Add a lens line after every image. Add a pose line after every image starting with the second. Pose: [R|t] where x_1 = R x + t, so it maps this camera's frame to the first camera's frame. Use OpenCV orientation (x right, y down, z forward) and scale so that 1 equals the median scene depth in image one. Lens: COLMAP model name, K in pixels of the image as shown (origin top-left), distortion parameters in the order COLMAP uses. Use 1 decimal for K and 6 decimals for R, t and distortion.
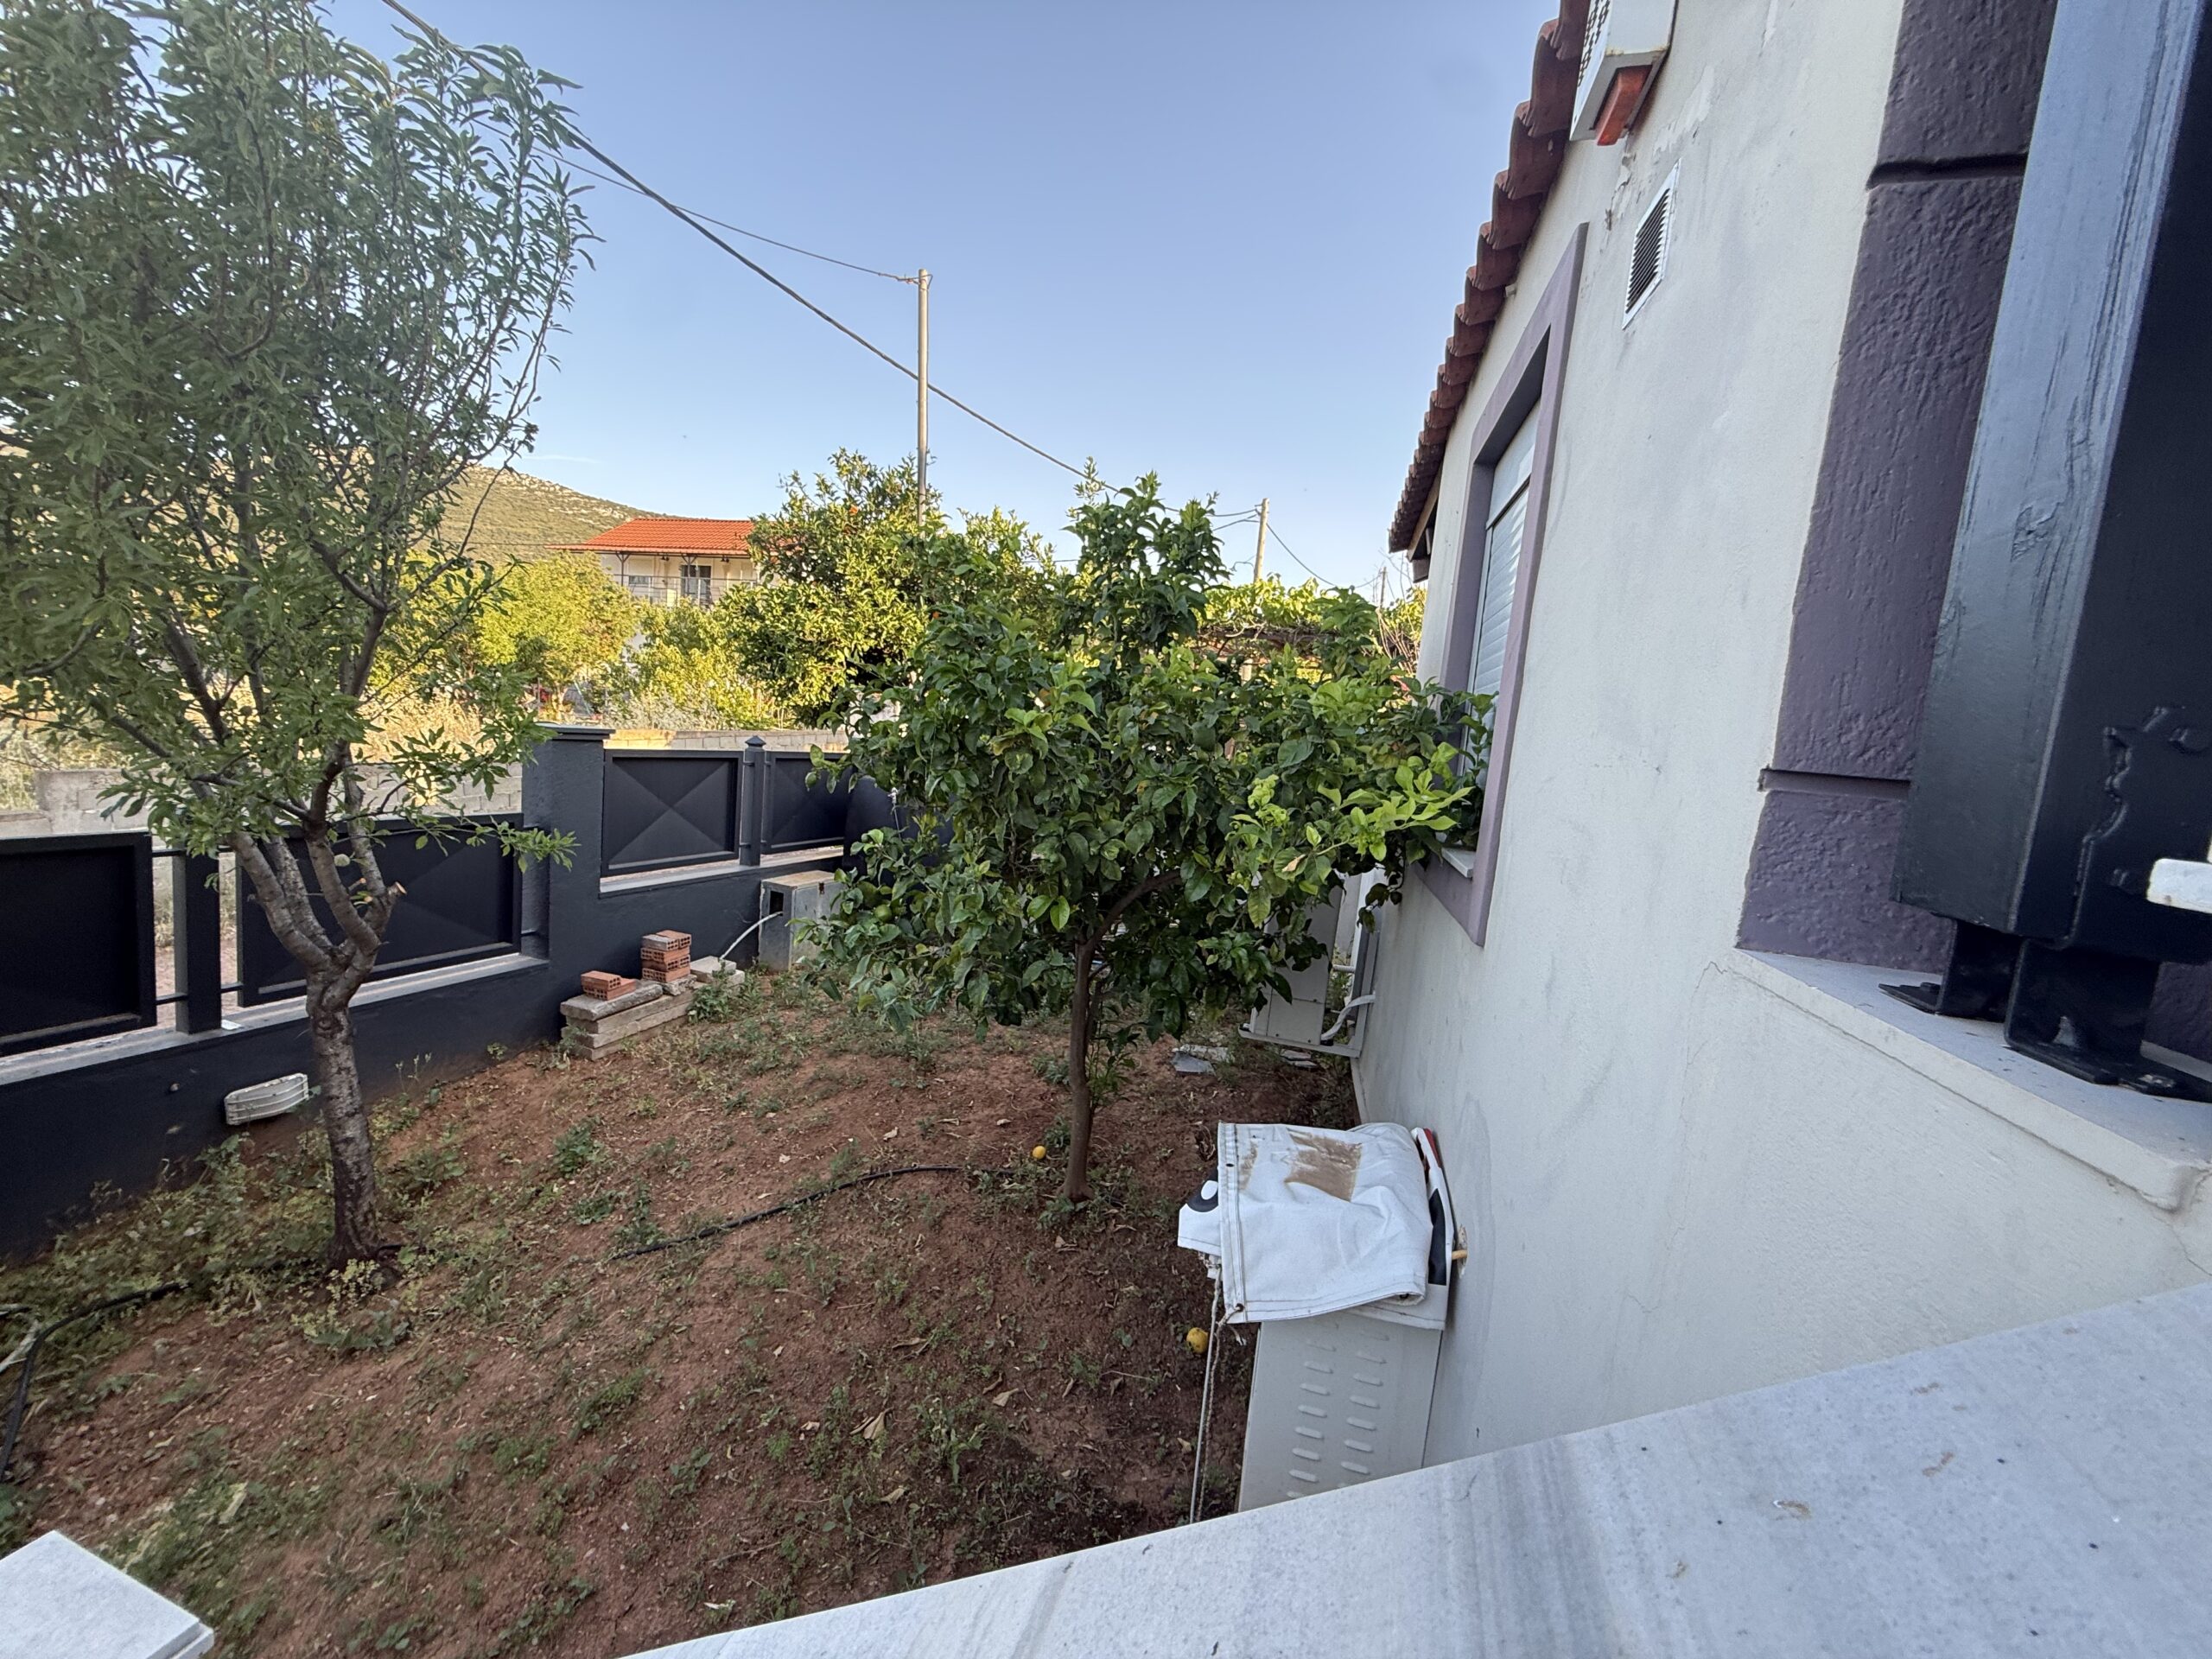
lens RADIAL K [[877.7, 0, 1102.9], [0, 877.7, 833.6], [0, 0, 1]] dist [-0.000260, -0.000145]
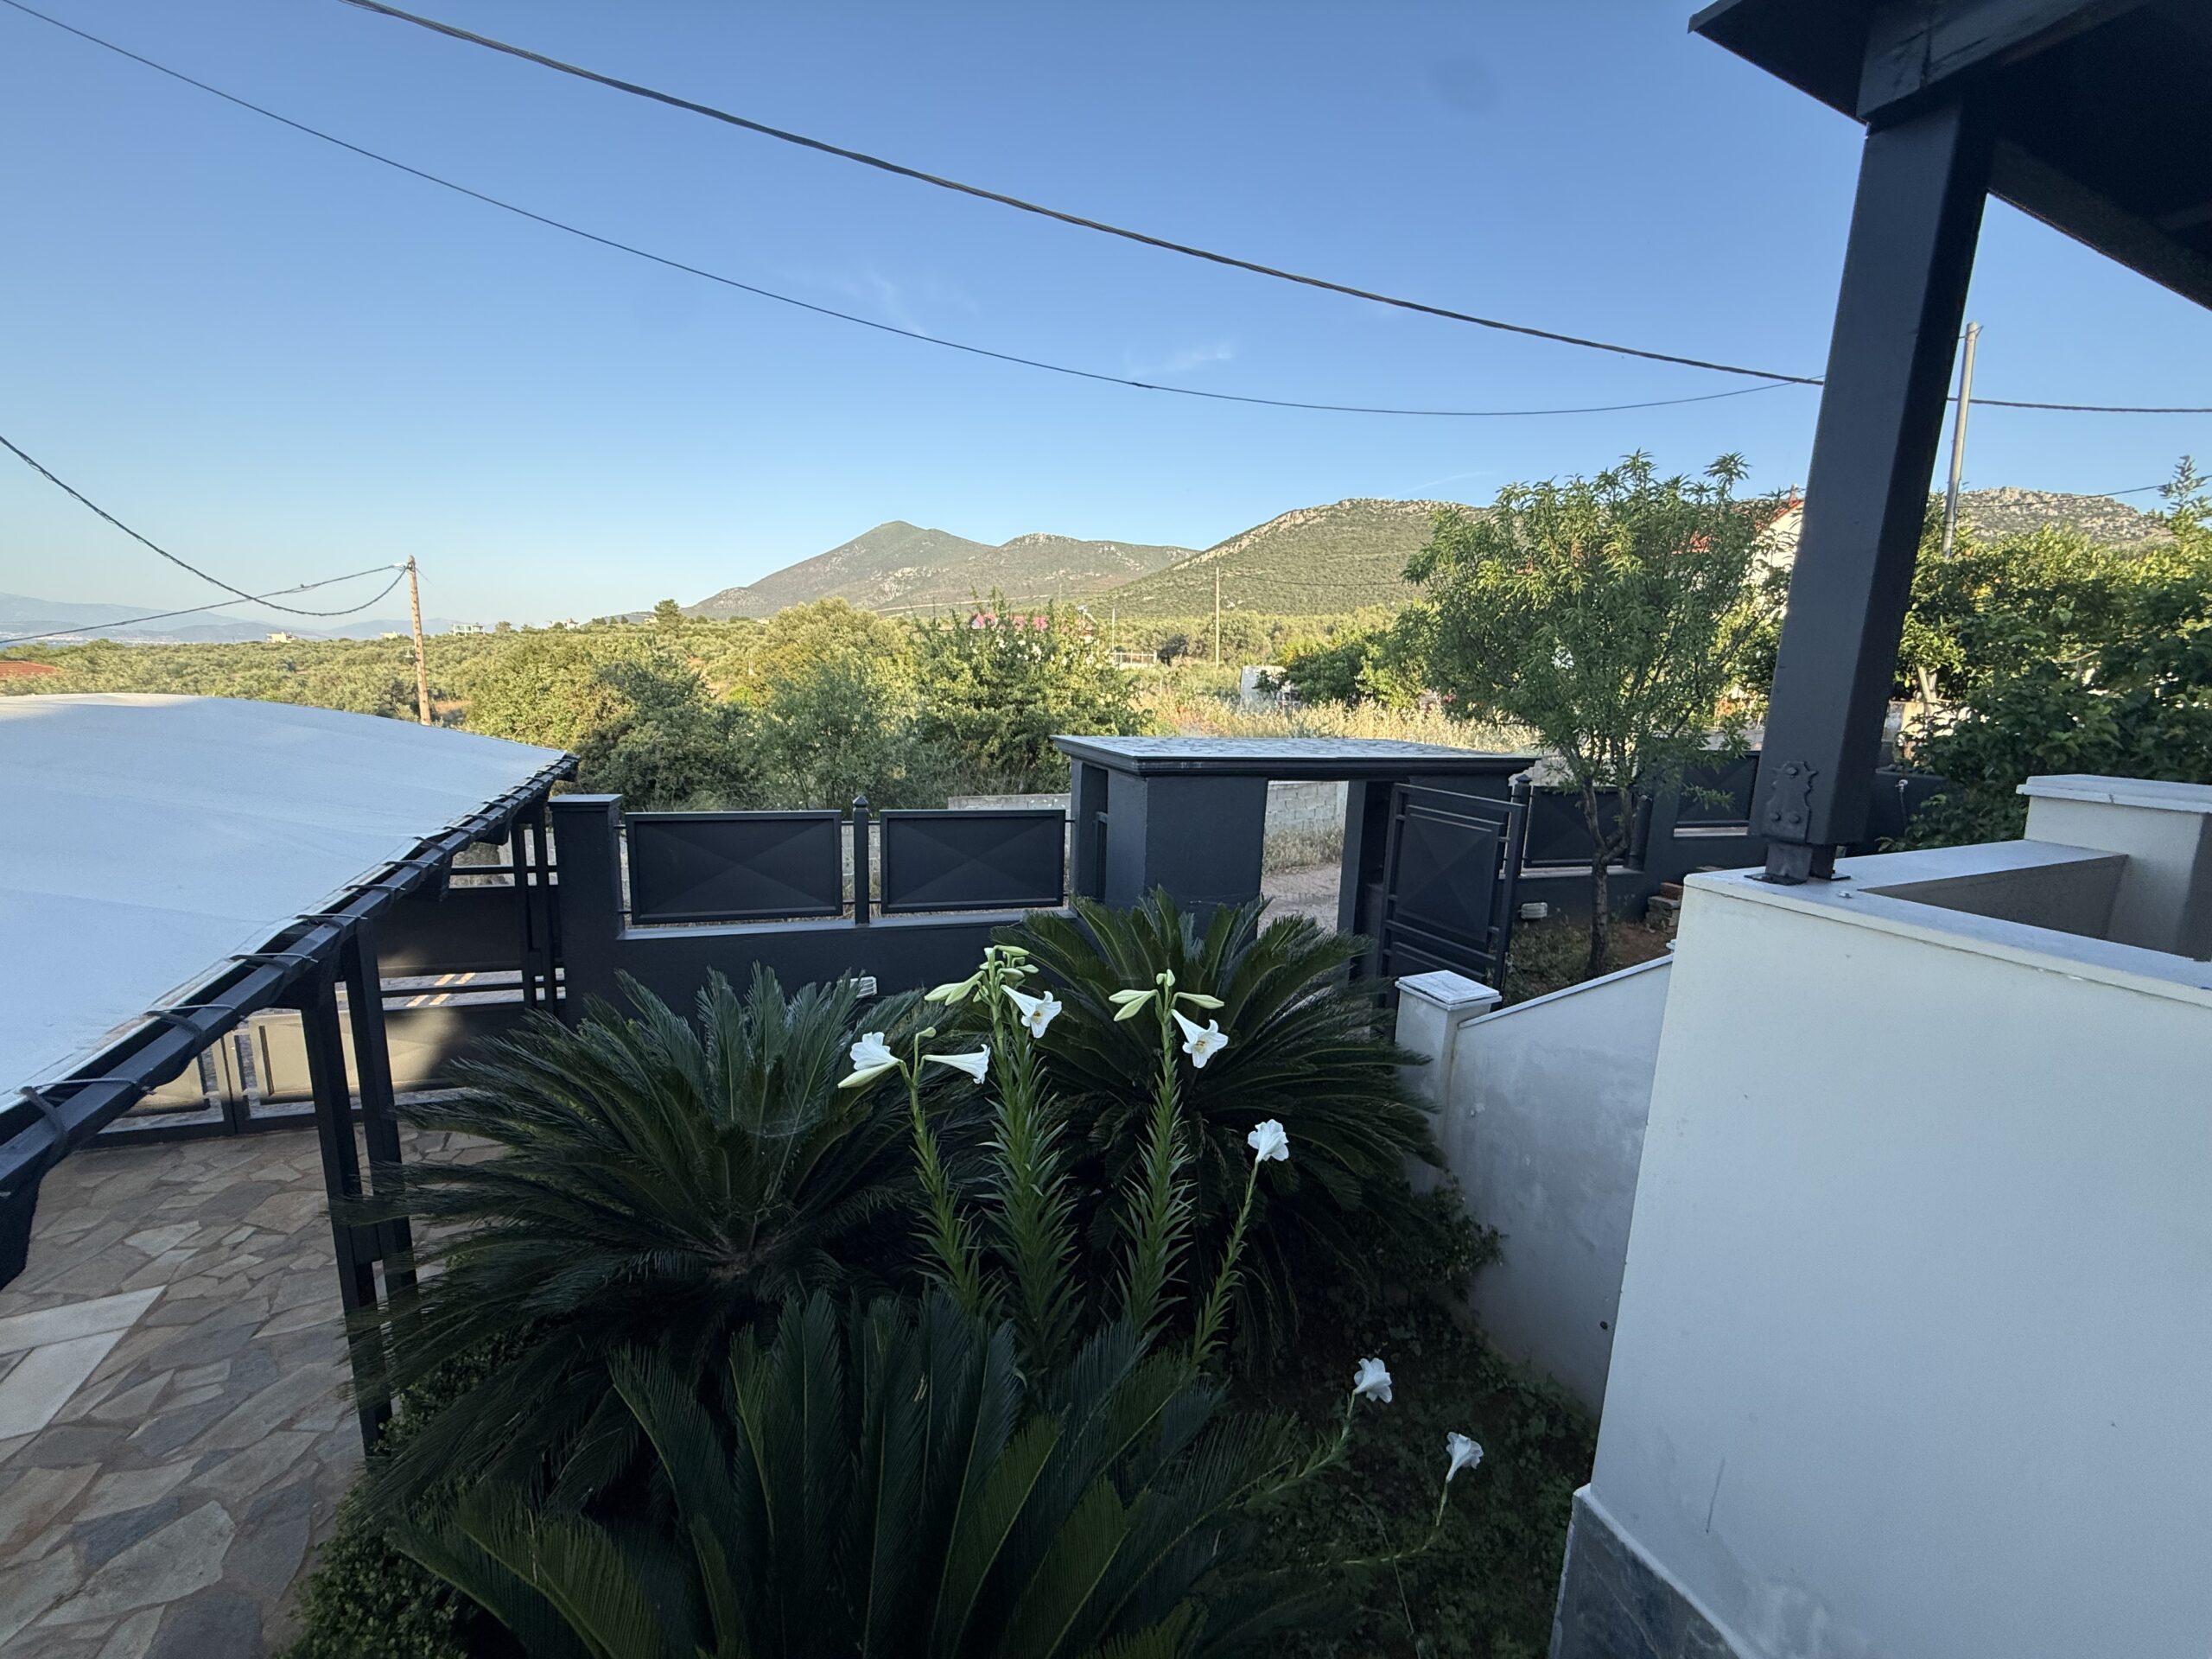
lens RADIAL K [[887.5, 0, 1101.2], [0, 887.5, 825.9], [0, 0, 1]] dist [-0.001969, 0.000021]
pose [[0.612712, 0.070456, -0.787159, 0.150804], [-0.075847, 0.996663, 0.030170, 0.154109], [0.786658, 0.041218, 0.616011, -1.722170]]
